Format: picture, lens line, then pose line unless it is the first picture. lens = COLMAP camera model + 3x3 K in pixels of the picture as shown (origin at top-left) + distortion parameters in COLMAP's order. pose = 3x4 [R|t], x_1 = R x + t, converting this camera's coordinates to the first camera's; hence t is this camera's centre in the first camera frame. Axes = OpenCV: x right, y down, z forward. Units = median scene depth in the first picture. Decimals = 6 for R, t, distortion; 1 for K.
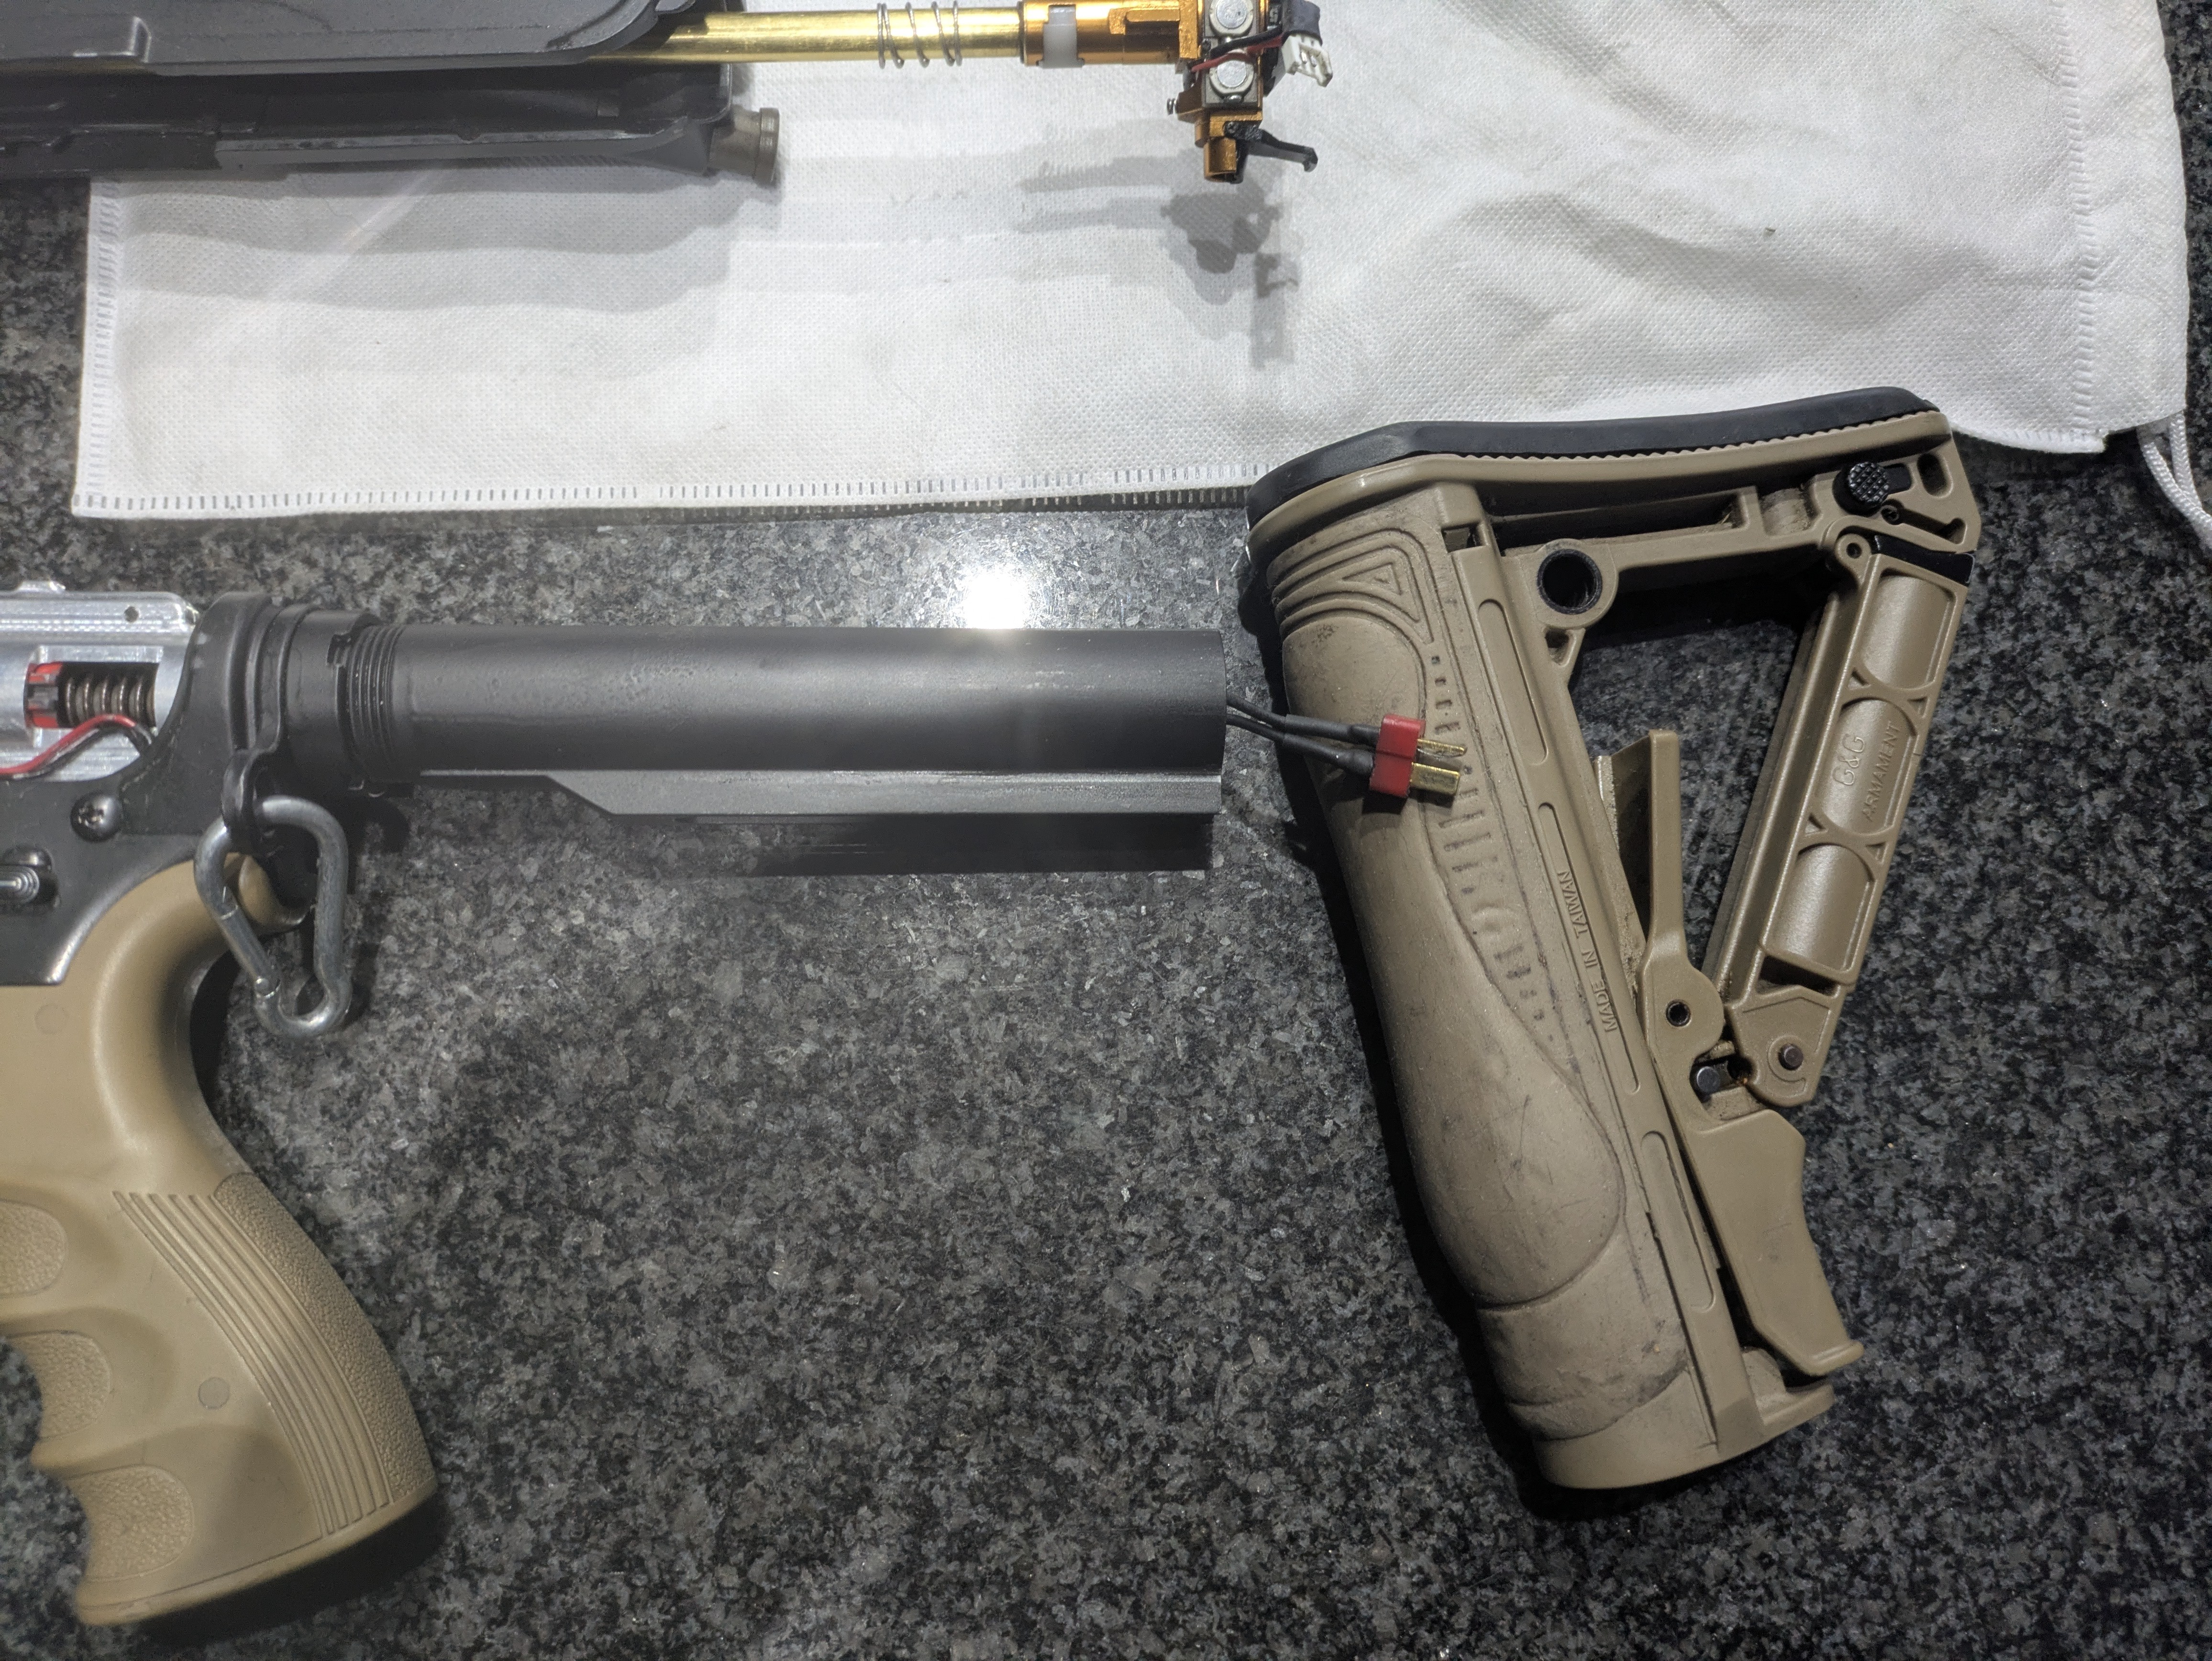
lens RADIAL K [[1622.4, 0, 1110.7], [0, 1622.4, 851.5], [0, 0, 1]] dist [0.017619, -0.008052]
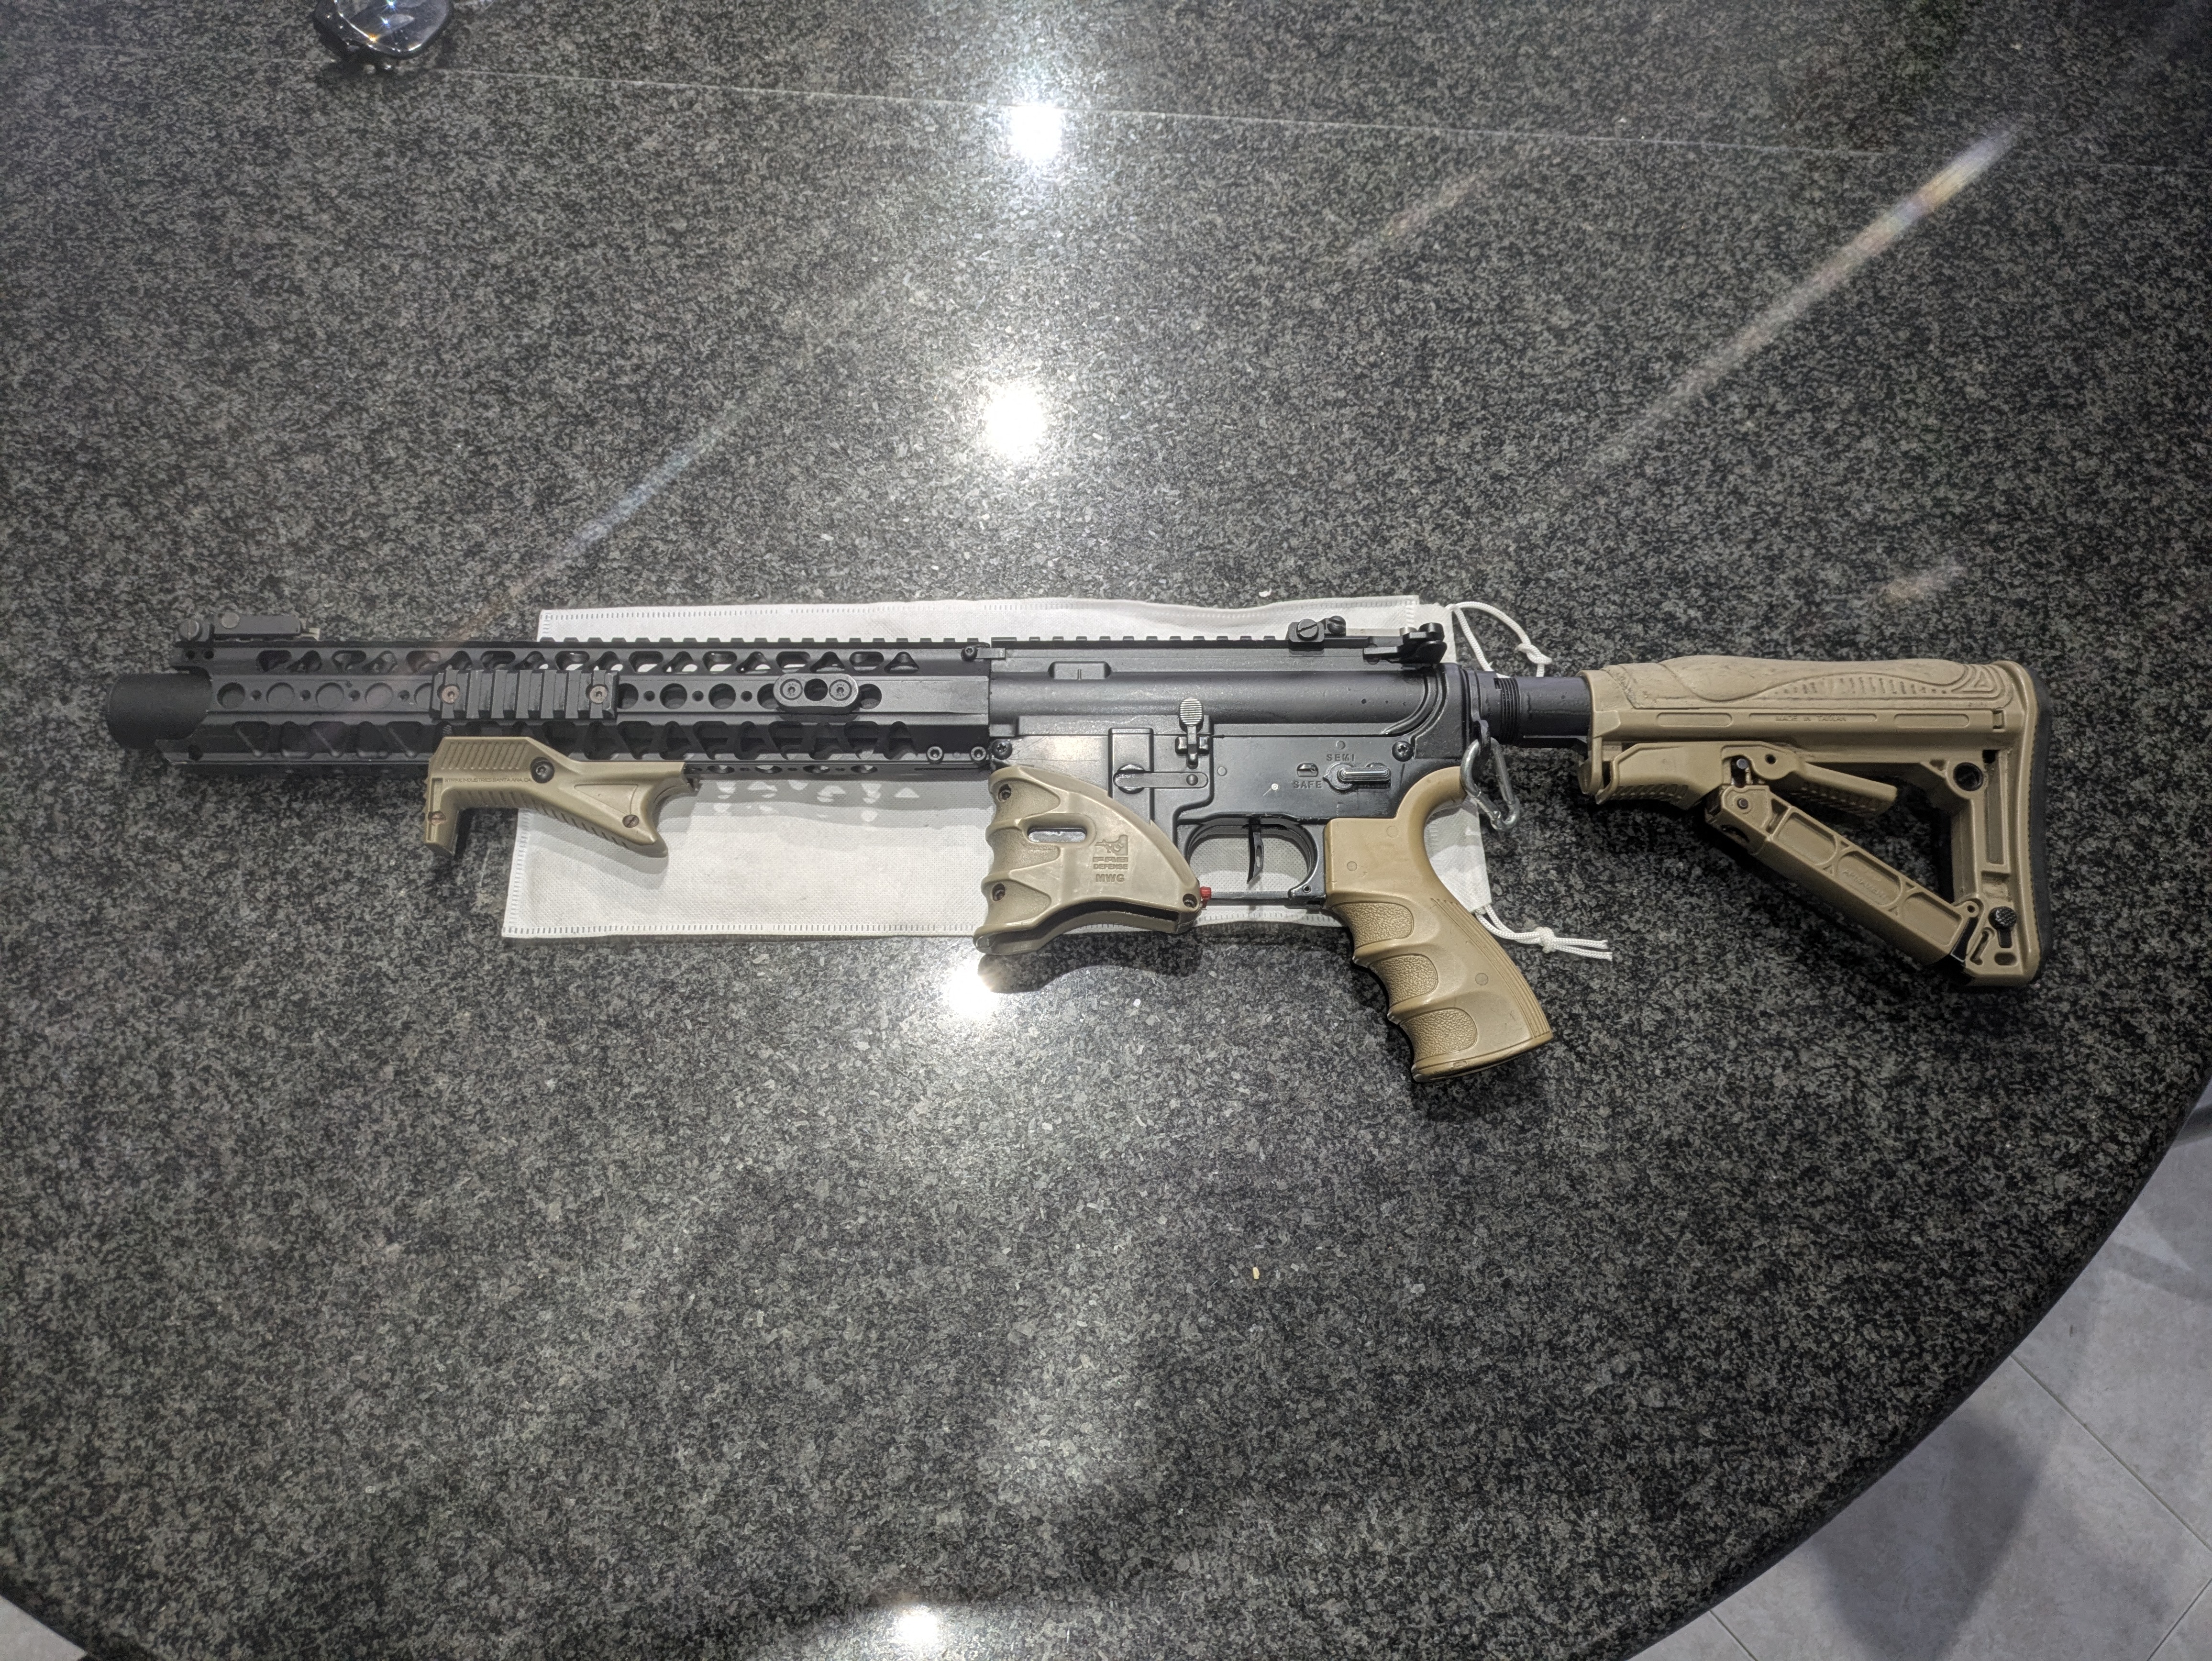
lens RADIAL K [[1622.4, 0, 1091.7], [0, 1622.4, 818.0], [0, 0, 1]] dist [0.017619, -0.008052]
pose [[0.999055, -0.039253, 0.018646, 0.087074], [0.042665, 0.967495, -0.249266, 0.152245], [-0.008256, 0.249826, 0.968256, -1.121064]]
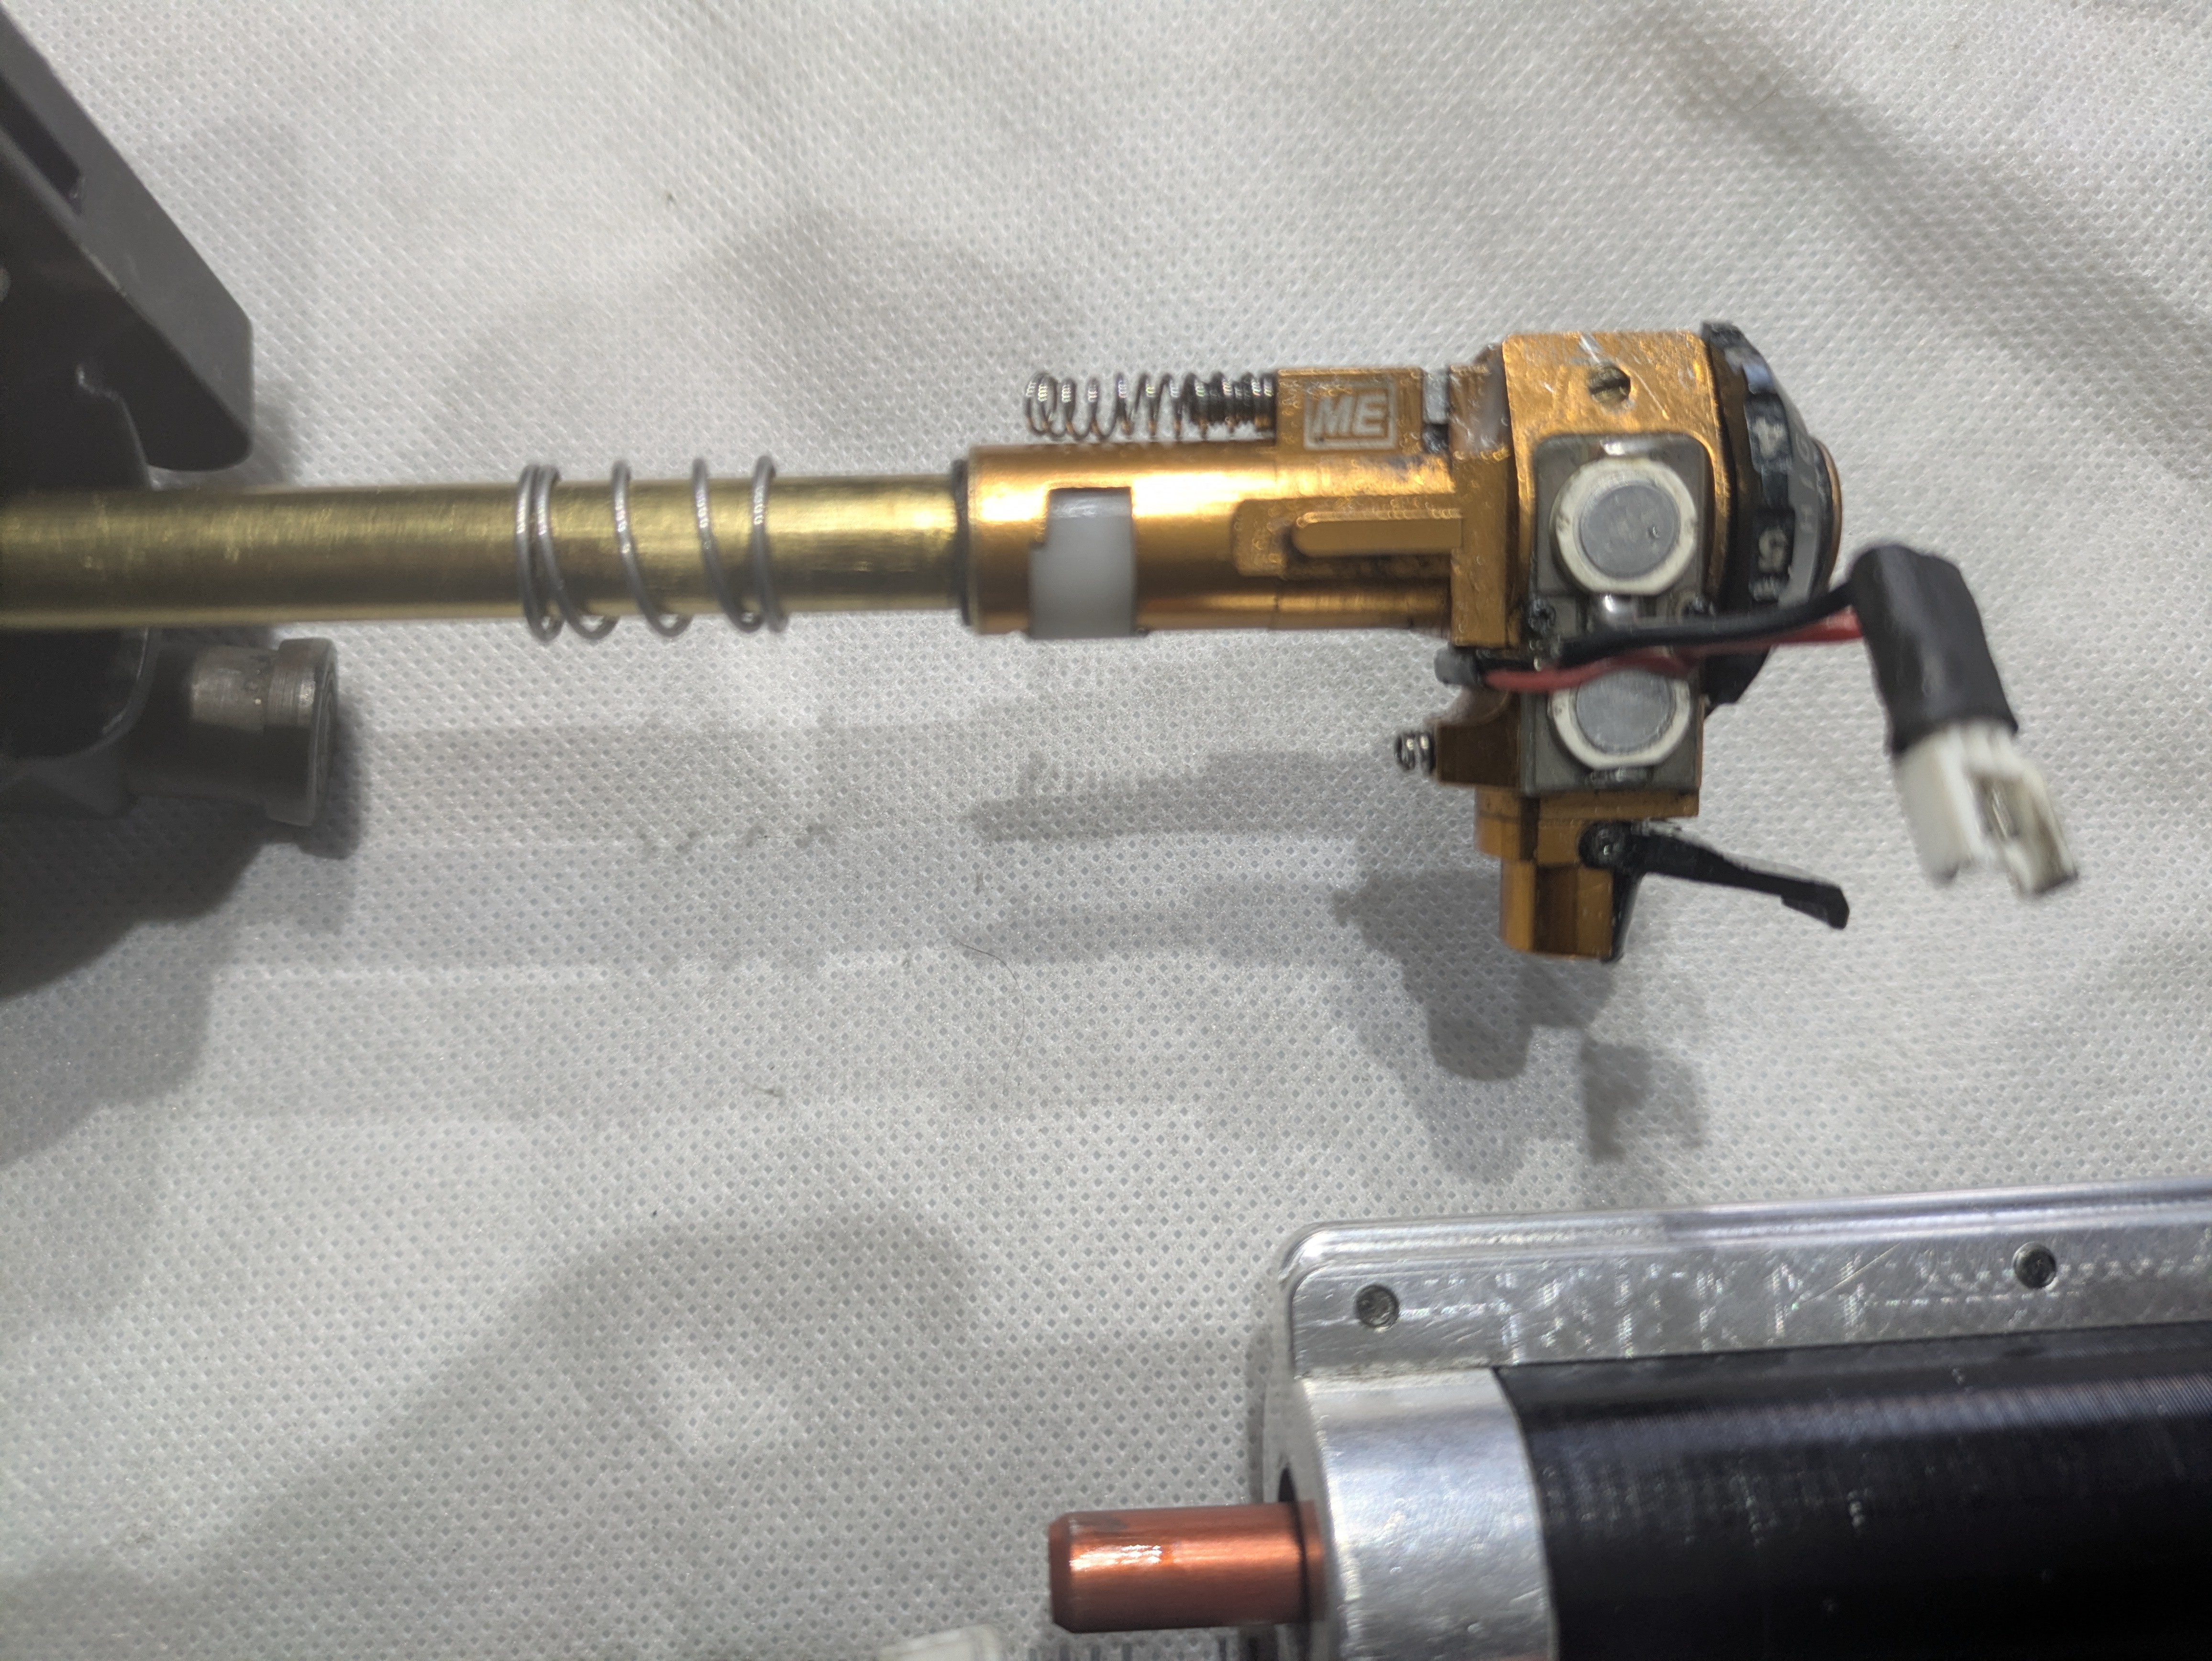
lens RADIAL K [[1622.4, 0, 1108.5], [0, 1622.4, 830.9], [0, 0, 1]] dist [0.017619, -0.008052]
pose [[0.999811, 0.012850, 0.014567, -0.029916], [-0.012684, 0.999854, -0.011457, -0.425982], [-0.014712, 0.011270, 0.999828, 0.644119]]
